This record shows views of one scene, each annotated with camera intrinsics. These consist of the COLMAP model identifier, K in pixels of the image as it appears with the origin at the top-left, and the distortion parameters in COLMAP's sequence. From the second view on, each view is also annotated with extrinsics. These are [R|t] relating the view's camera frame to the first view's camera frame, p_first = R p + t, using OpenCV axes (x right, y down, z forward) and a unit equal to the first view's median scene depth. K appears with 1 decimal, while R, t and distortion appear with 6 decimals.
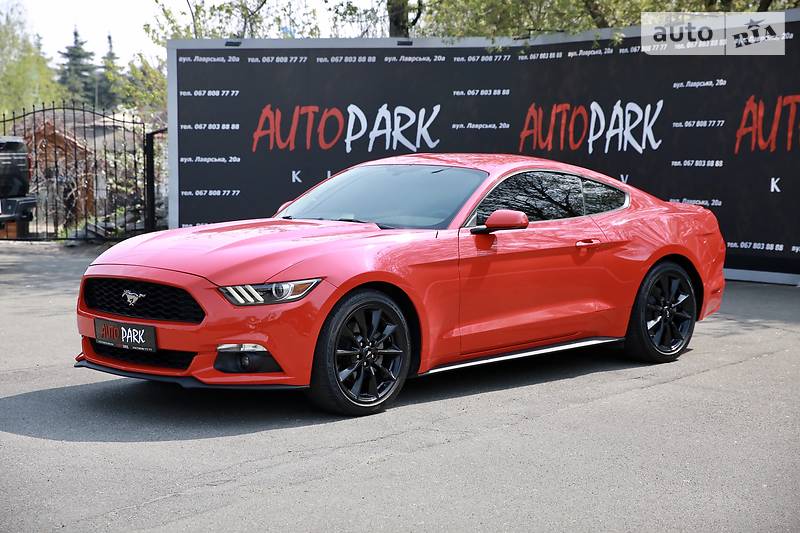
lens RADIAL K [[1543.3, 0, 397.4], [0, 1543.3, 266.7], [0, 0, 1]] dist [0.251754, 0.000000]
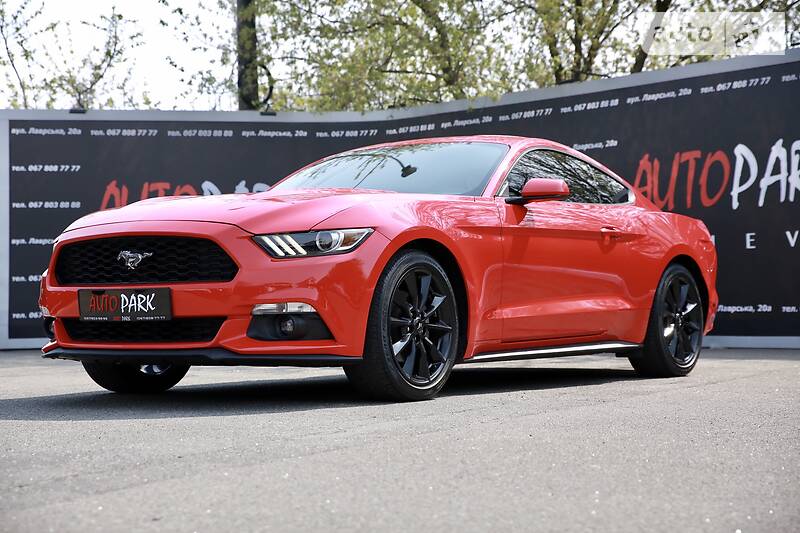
lens RADIAL K [[1543.3, 0, 400.2], [0, 1543.3, 265.3], [0, 0, 1]] dist [0.251754, 0.000000]
pose [[0.984787, -0.004865, 0.173699, -0.170319], [0.024734, 0.993355, -0.112406, 0.115039], [-0.171998, 0.114992, 0.978363, 0.179602]]
